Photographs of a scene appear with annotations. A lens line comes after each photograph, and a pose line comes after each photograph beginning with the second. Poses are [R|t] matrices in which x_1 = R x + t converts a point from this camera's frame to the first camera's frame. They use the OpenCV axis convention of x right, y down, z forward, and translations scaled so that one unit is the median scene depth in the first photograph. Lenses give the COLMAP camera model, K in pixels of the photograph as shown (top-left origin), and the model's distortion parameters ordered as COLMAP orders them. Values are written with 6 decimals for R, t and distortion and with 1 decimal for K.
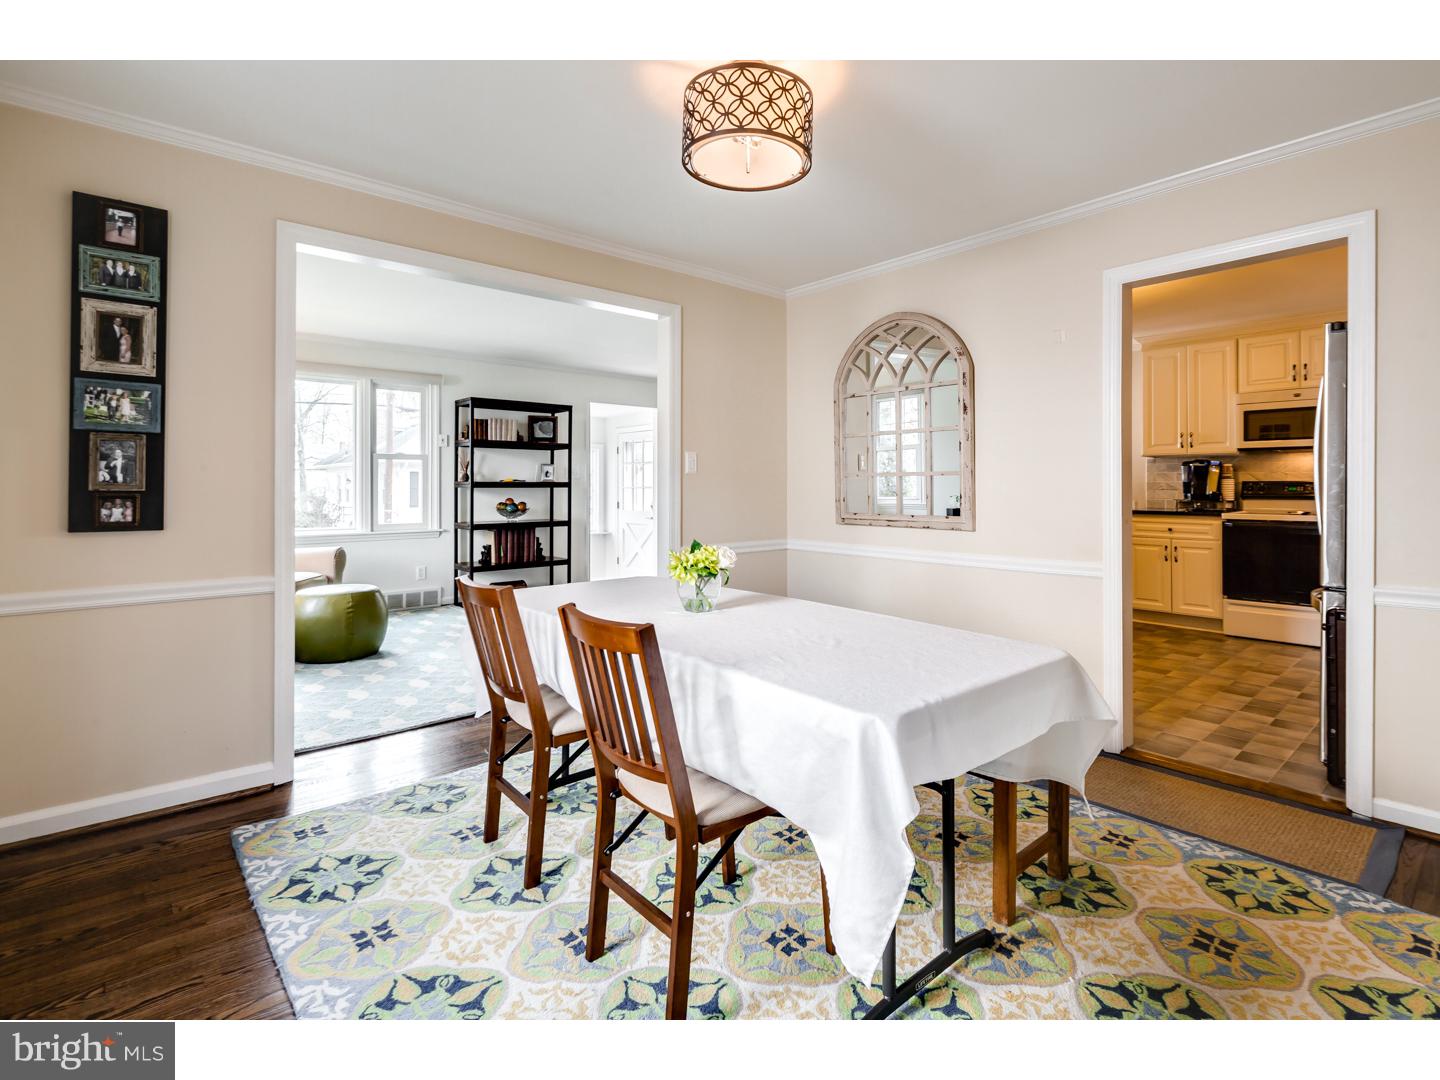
lens RADIAL K [[697.6, 0, 737.4], [0, 697.6, 489.1], [0, 0, 1]] dist [0.000923, -0.000405]
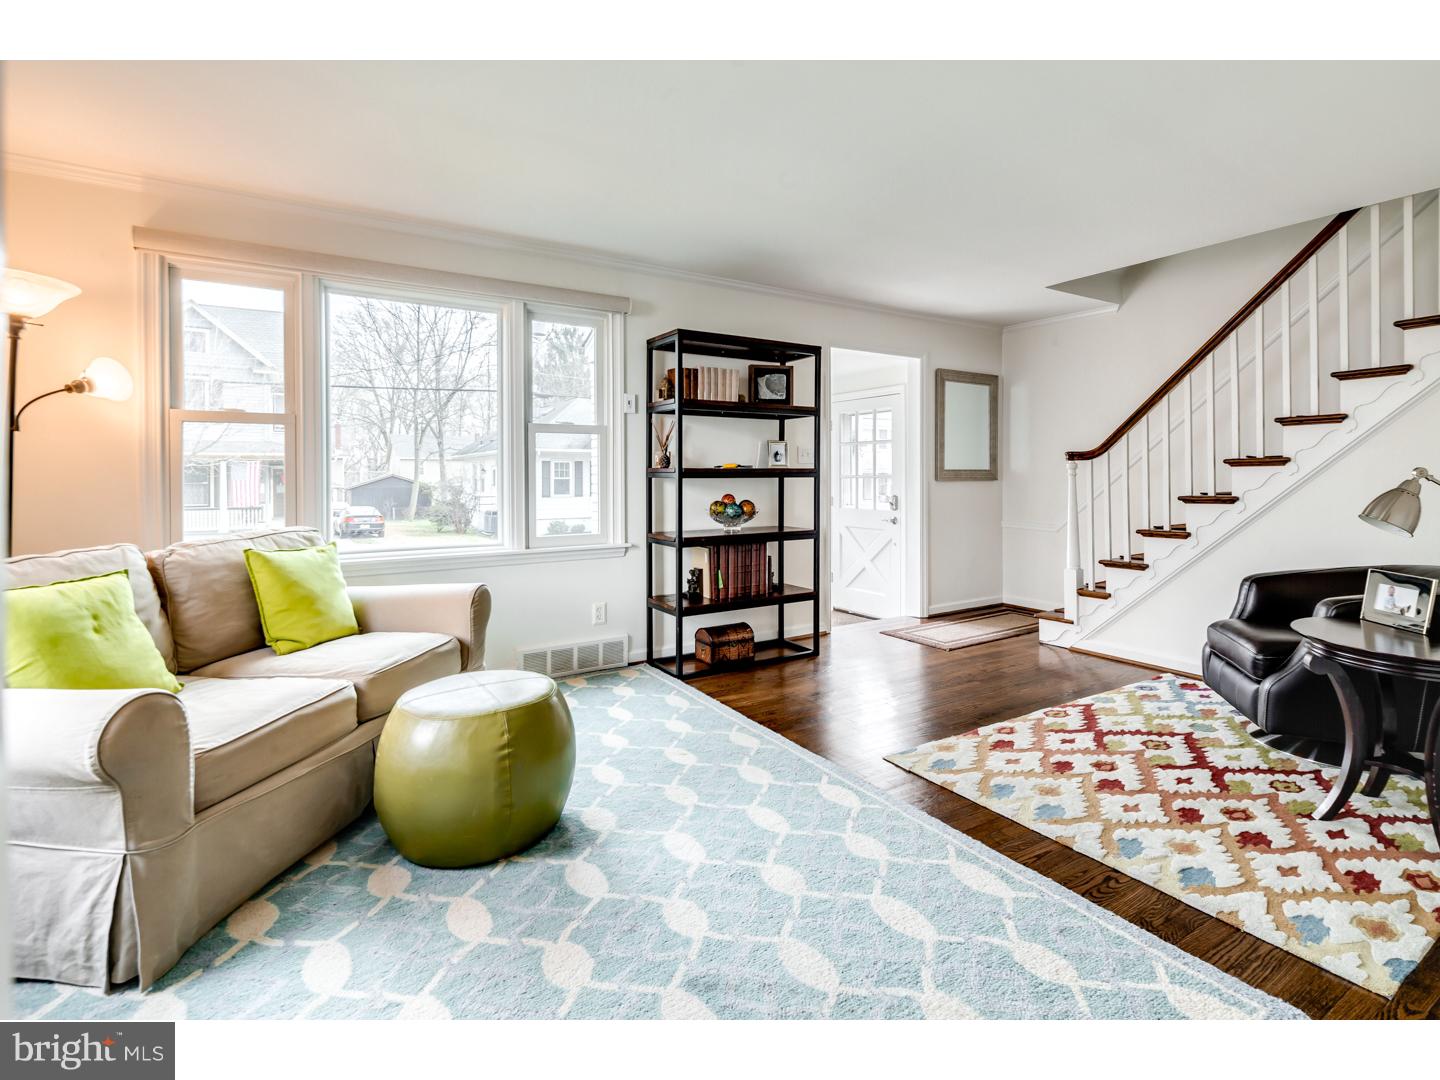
lens RADIAL K [[697.6, 0, 732.9], [0, 697.6, 483.3], [0, 0, 1]] dist [0.000923, -0.000405]
pose [[0.986565, -0.002424, -0.163350, -0.230026], [0.003858, 0.999957, 0.008460, -0.002295], [0.163322, -0.008977, 0.986532, 0.397718]]
